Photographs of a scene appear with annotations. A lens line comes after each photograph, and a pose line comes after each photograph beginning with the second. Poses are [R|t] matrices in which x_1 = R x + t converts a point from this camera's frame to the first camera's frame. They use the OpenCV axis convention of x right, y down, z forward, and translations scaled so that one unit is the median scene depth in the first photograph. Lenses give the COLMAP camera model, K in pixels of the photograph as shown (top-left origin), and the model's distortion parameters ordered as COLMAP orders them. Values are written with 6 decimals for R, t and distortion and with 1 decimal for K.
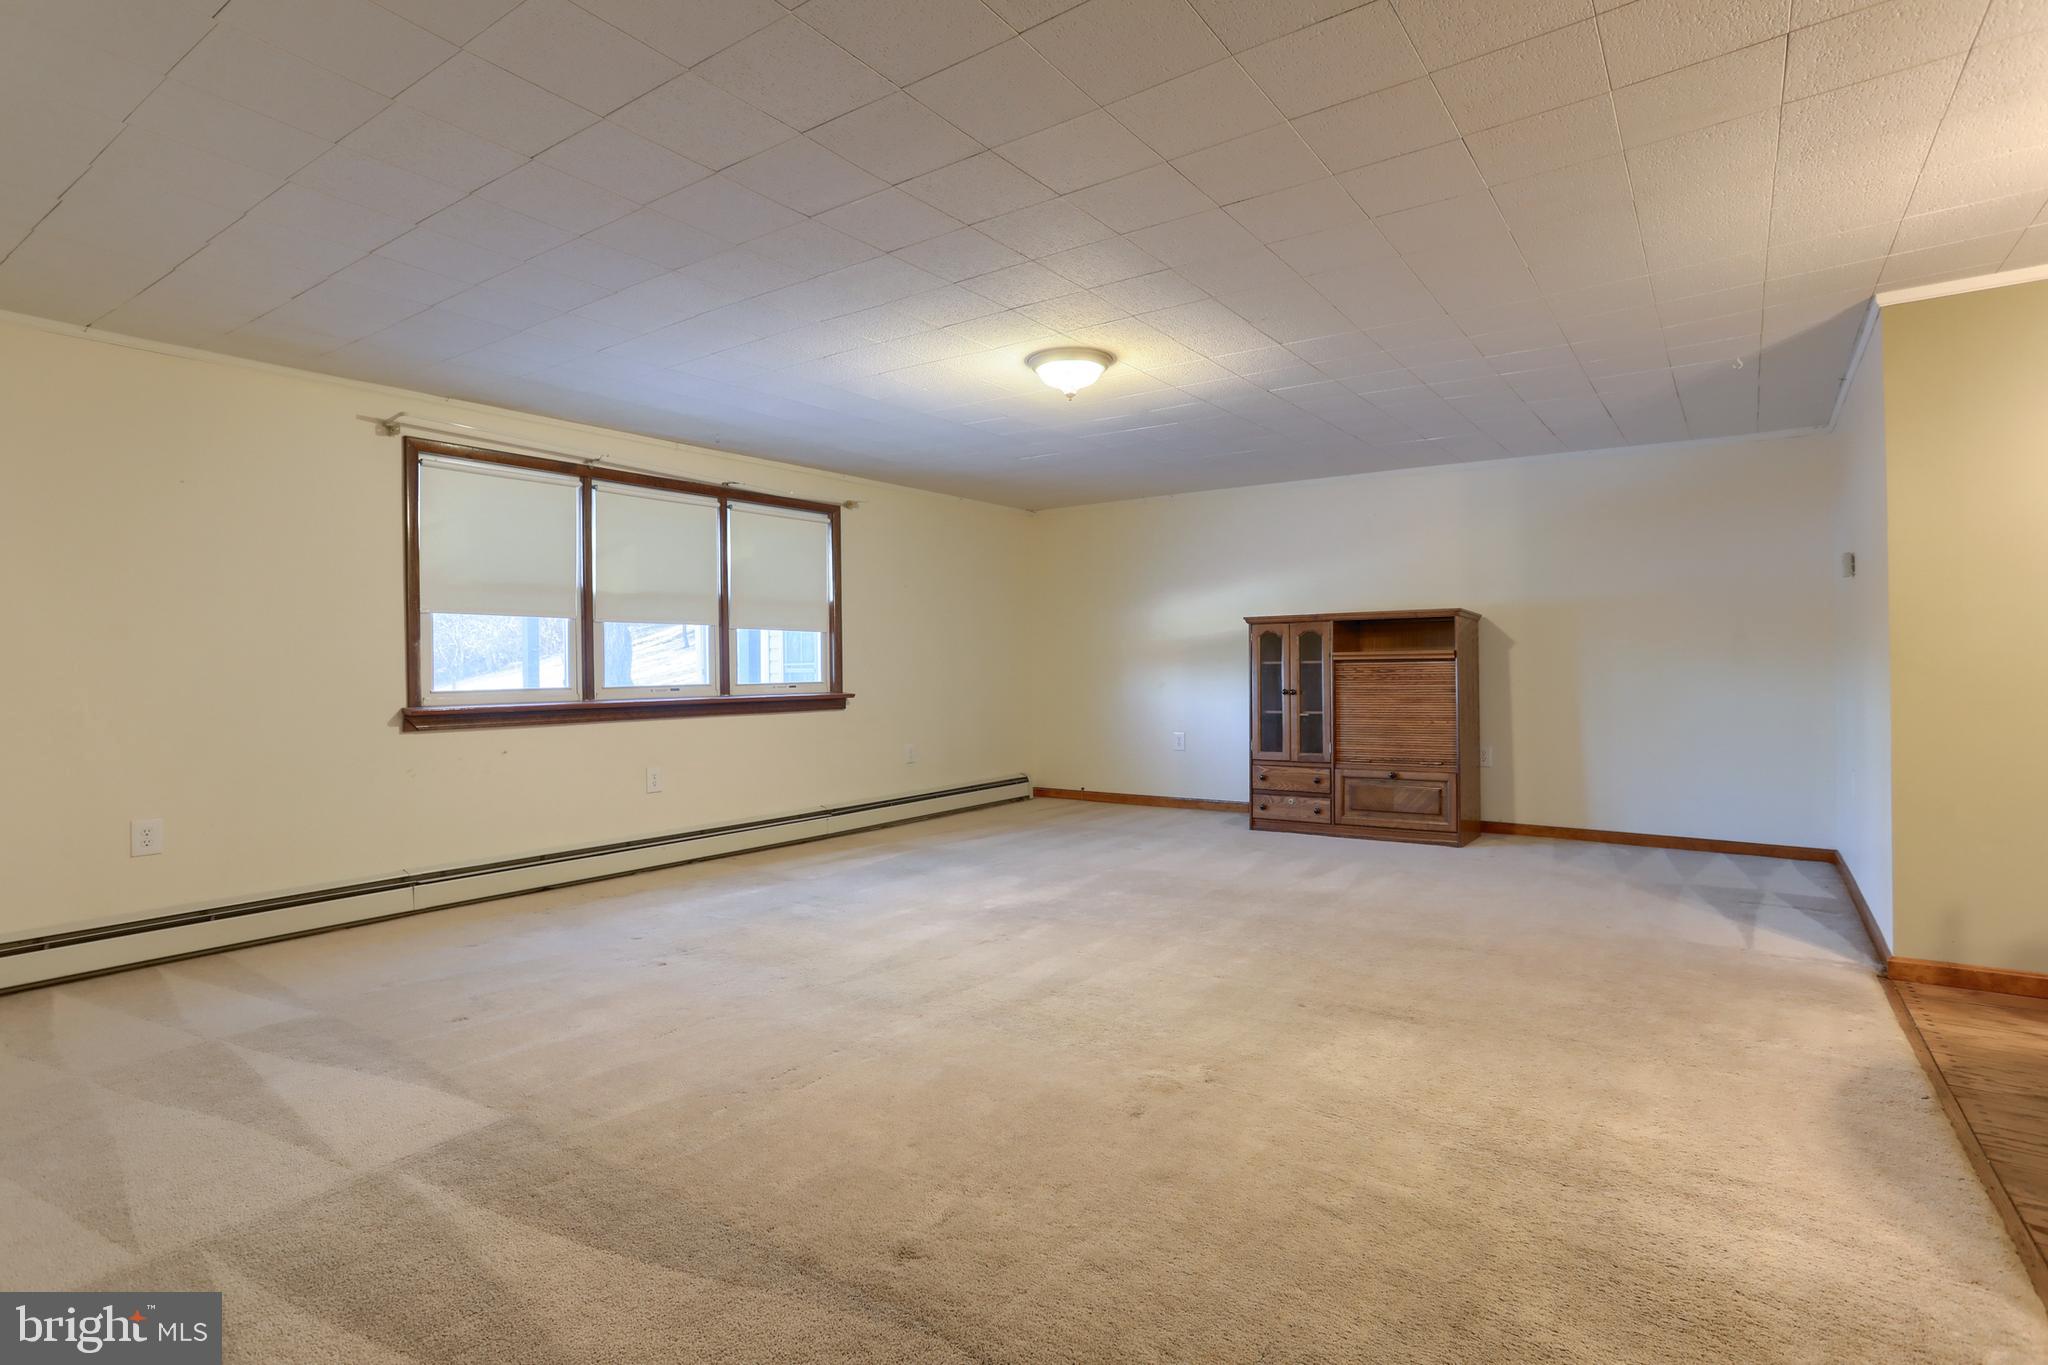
lens RADIAL K [[1026.2, 0, 1028.7], [0, 1026.2, 681.4], [0, 0, 1]] dist [-0.019891, 0.002188]
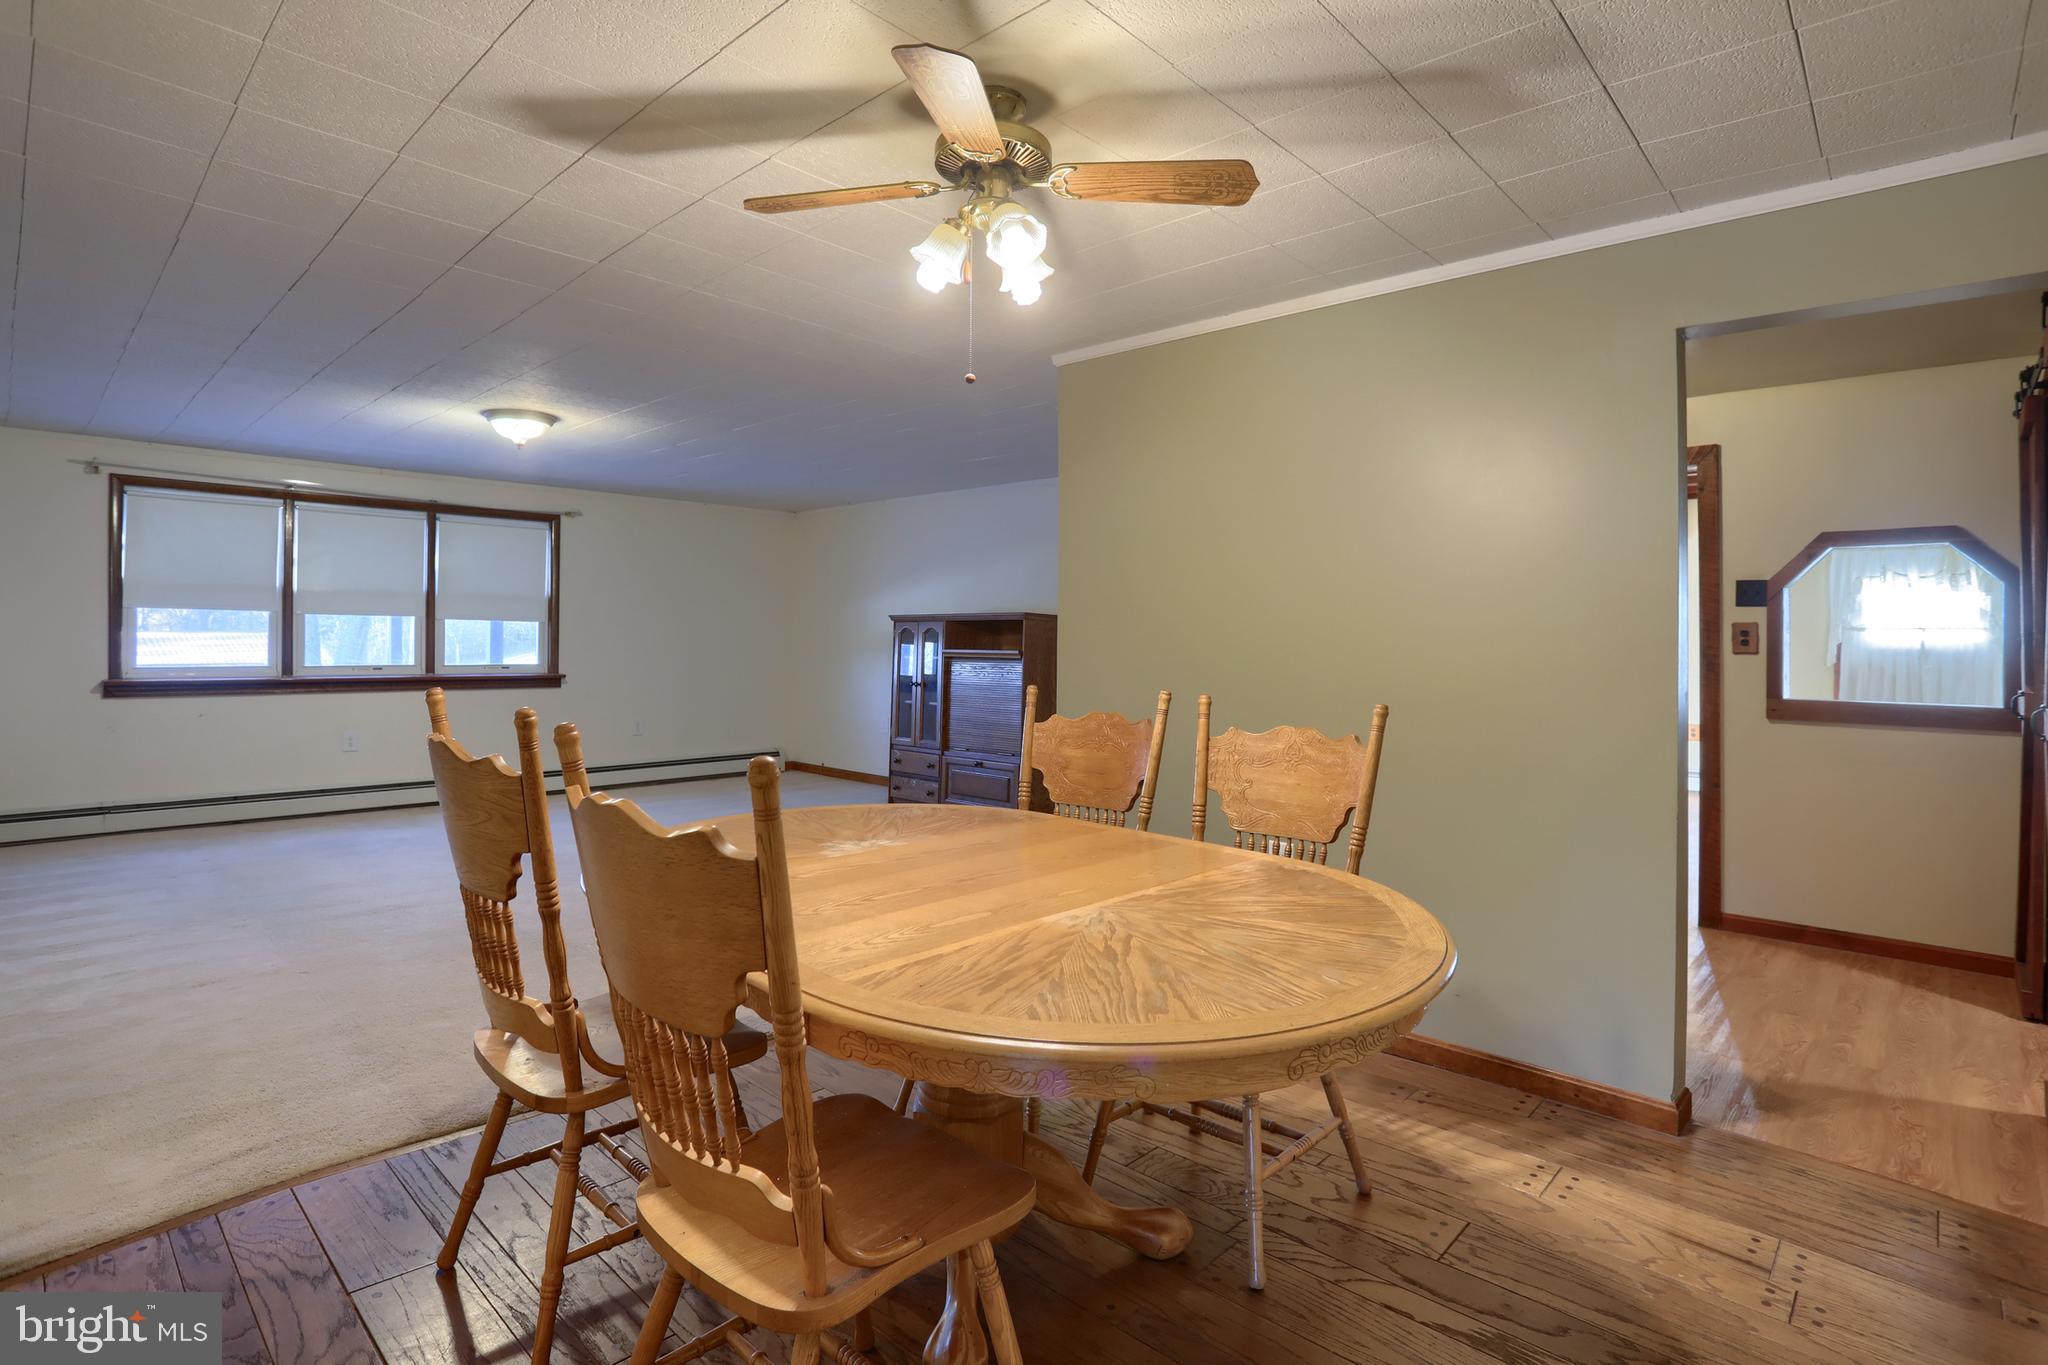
lens RADIAL K [[1026.2, 0, 1018.1], [0, 1026.2, 650.3], [0, 0, 1]] dist [-0.019891, 0.002188]
pose [[0.986497, 0.020943, -0.162438, 0.552949], [-0.022440, 0.999721, -0.007384, -0.020479], [0.162238, 0.010929, 0.986691, -0.071714]]
